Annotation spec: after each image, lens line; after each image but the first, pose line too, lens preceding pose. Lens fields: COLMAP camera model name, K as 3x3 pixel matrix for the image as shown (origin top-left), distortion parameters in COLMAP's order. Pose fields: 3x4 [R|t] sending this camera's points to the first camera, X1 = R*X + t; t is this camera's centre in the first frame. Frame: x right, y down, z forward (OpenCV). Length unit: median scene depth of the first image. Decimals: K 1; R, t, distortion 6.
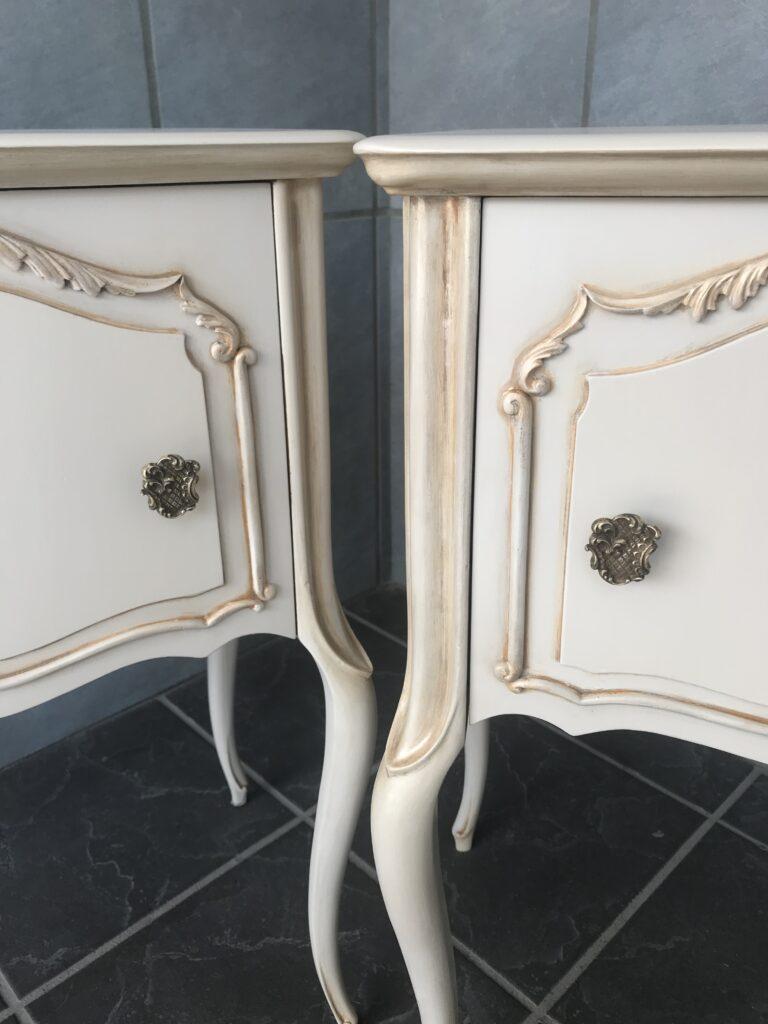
lens RADIAL K [[847.6, 0, 393.7], [0, 847.6, 510.2], [0, 0, 1]] dist [0.025149, -0.039962]
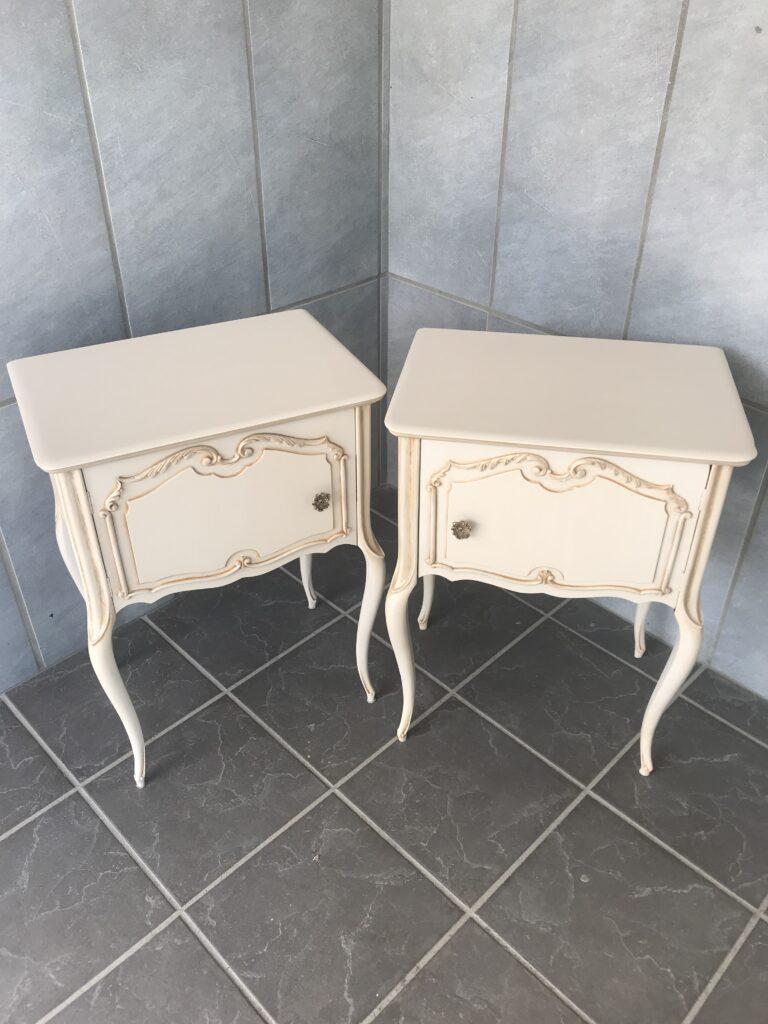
lens RADIAL K [[847.6, 0, 392.9], [0, 847.6, 507.7], [0, 0, 1]] dist [0.025149, -0.039962]
pose [[0.999869, 0.004418, 0.015560, -0.041385], [-0.007343, 0.981124, 0.193240, -0.474157], [-0.014412, -0.193329, 0.981028, -1.578913]]
